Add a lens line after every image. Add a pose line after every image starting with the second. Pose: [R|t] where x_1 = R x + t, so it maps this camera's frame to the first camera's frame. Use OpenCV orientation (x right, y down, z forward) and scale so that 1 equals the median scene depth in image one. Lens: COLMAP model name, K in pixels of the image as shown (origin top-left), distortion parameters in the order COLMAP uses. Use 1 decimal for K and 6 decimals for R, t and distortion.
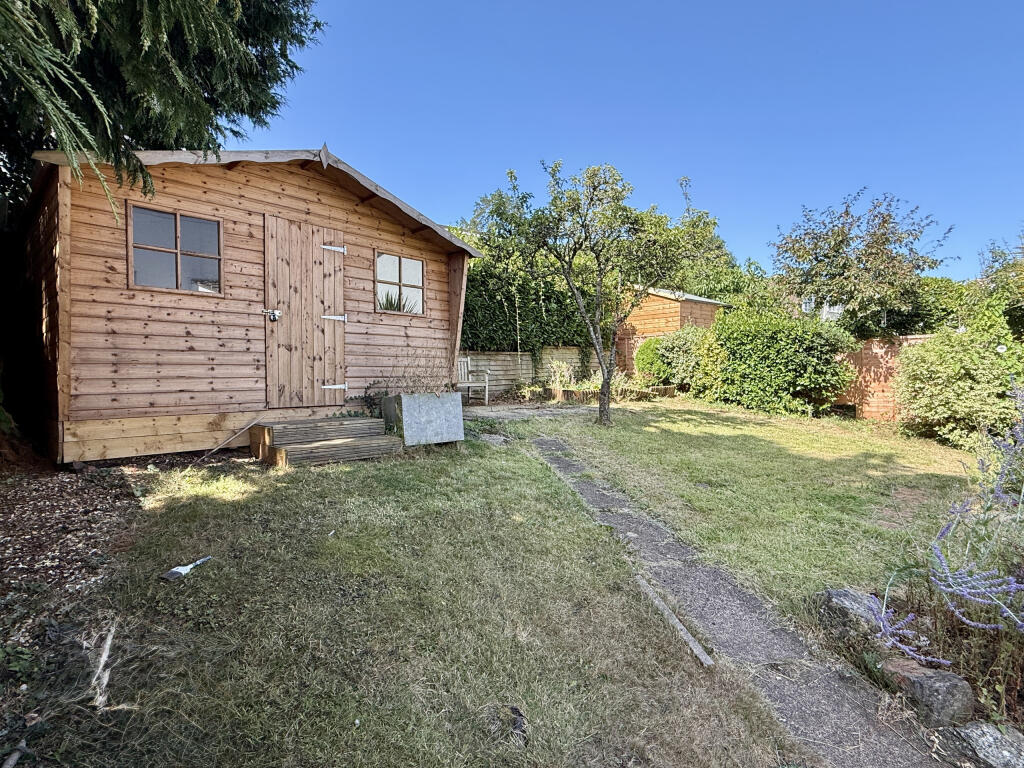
lens RADIAL K [[536.1, 0, 510.7], [0, 536.1, 383.7], [0, 0, 1]] dist [0.000478, -0.000318]
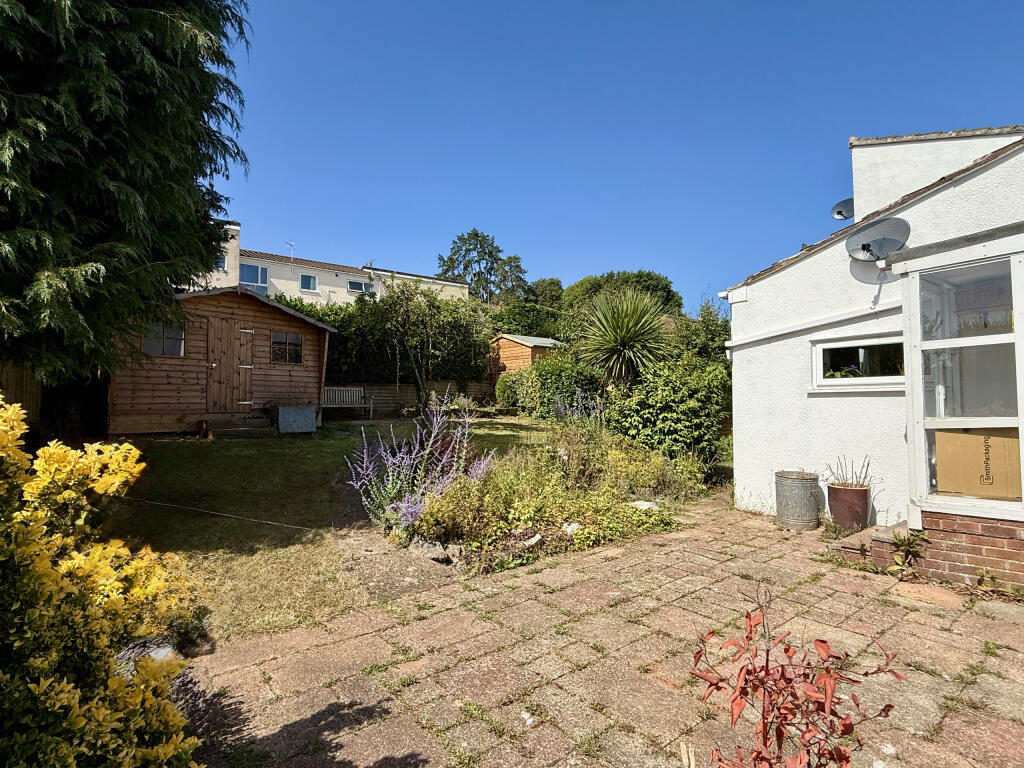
lens RADIAL K [[536.1, 0, 513.6], [0, 536.1, 382.3], [0, 0, 1]] dist [0.000478, -0.000318]
pose [[0.999518, 0.001053, 0.031037, 0.594383], [0.000792, 0.998235, -0.059374, 0.049520], [-0.031044, 0.059370, 0.997753, -0.983377]]
